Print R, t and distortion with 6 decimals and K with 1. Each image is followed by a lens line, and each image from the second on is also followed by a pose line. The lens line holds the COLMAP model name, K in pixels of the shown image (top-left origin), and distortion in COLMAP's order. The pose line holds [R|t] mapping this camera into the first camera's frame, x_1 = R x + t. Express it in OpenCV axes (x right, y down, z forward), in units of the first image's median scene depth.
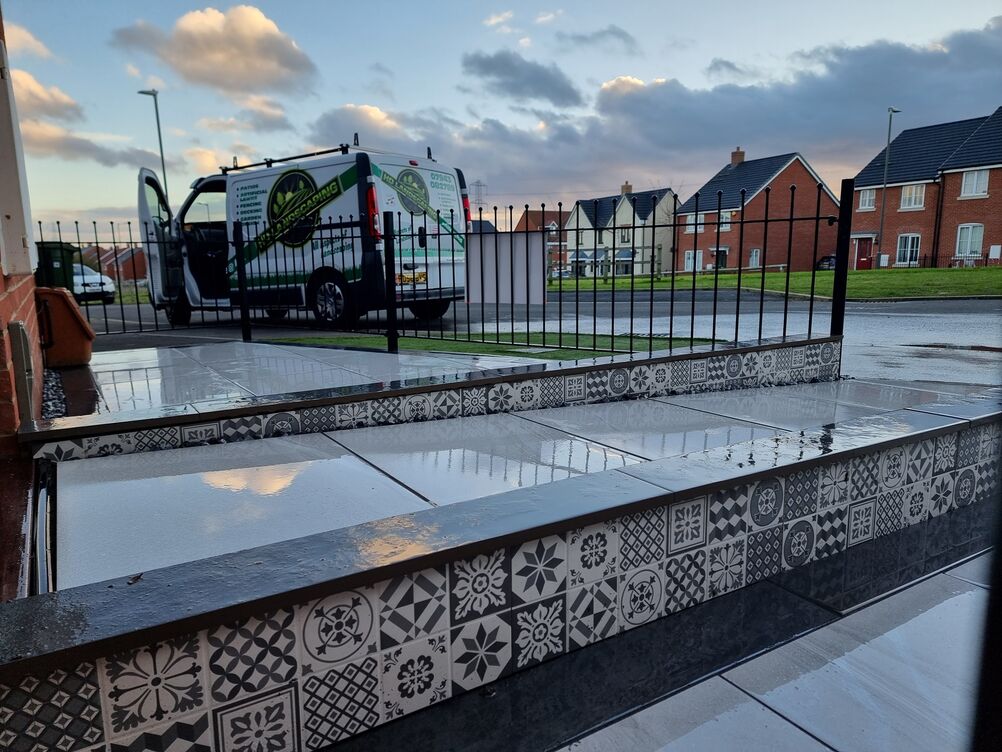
lens RADIAL K [[694.6, 0, 505.6], [0, 694.6, 374.1], [0, 0, 1]] dist [0.082439, -0.067530]
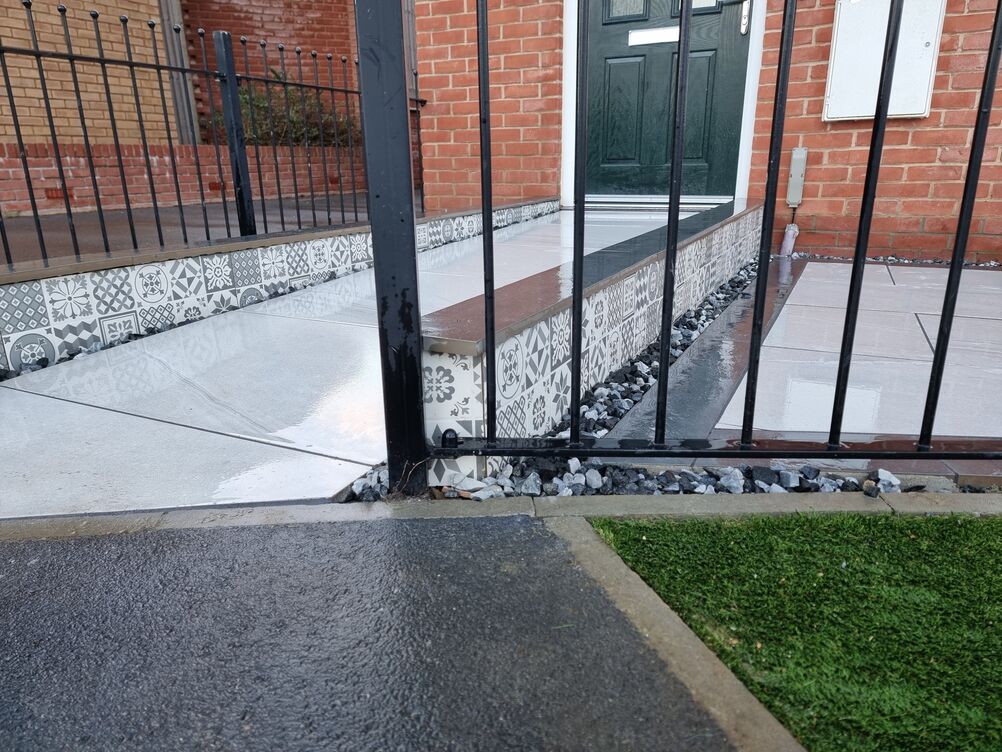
lens RADIAL K [[694.6, 0, 502.5], [0, 694.6, 379.0], [0, 0, 1]] dist [0.082439, -0.067530]
pose [[0.846210, -0.166414, 0.506196, 0.505944], [0.105575, 0.983510, 0.146843, 0.207697], [-0.522285, -0.070818, 0.849825, -0.345777]]
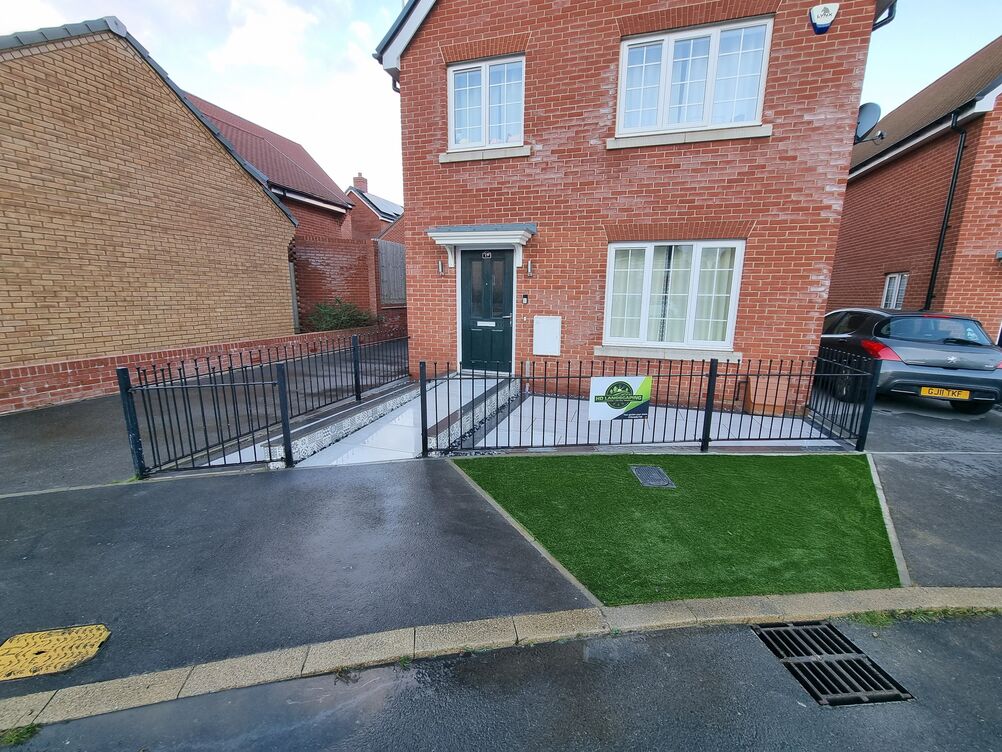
lens RADIAL K [[413.8, 0, 506.3], [0, 413.8, 375.4], [0, 0, 1]] dist [-0.000863, -0.000748]
pose [[0.746015, -0.111776, 0.656482, -0.702703], [0.103116, 0.993312, 0.051947, -0.264610], [-0.657897, 0.028941, 0.752551, -2.358040]]
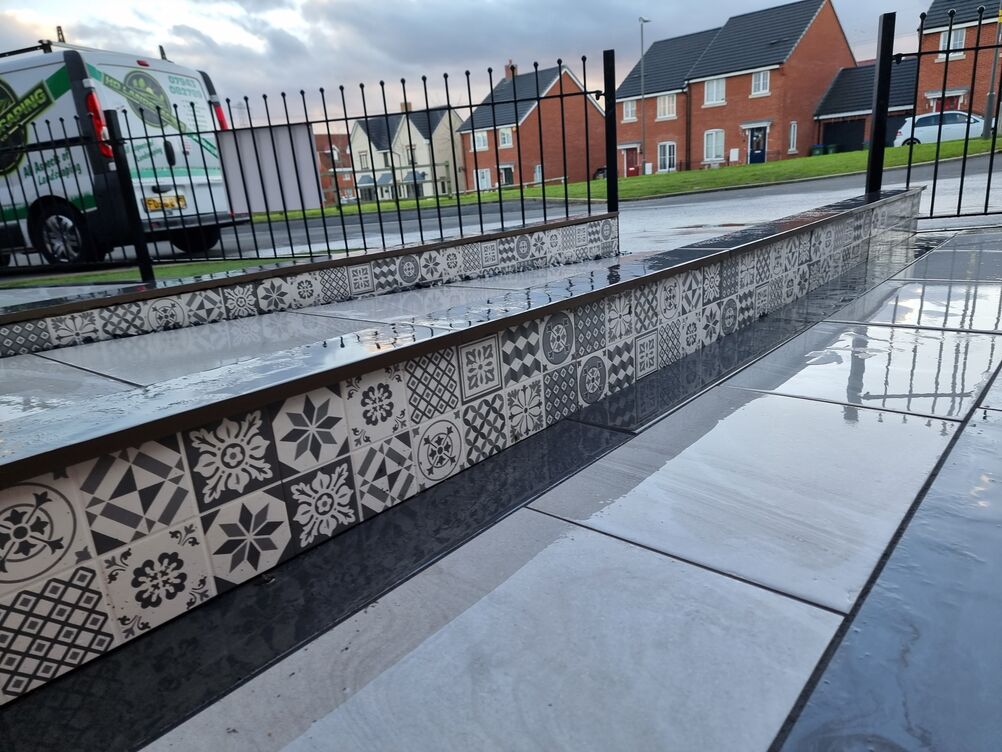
lens RADIAL K [[694.6, 0, 530.9], [0, 694.6, 379.0], [0, 0, 1]] dist [0.082439, -0.067530]
pose [[0.945612, -0.142305, 0.292519, 0.049225], [0.108286, 0.985655, 0.129452, 0.110957], [-0.306745, -0.090736, 0.947457, 0.102839]]
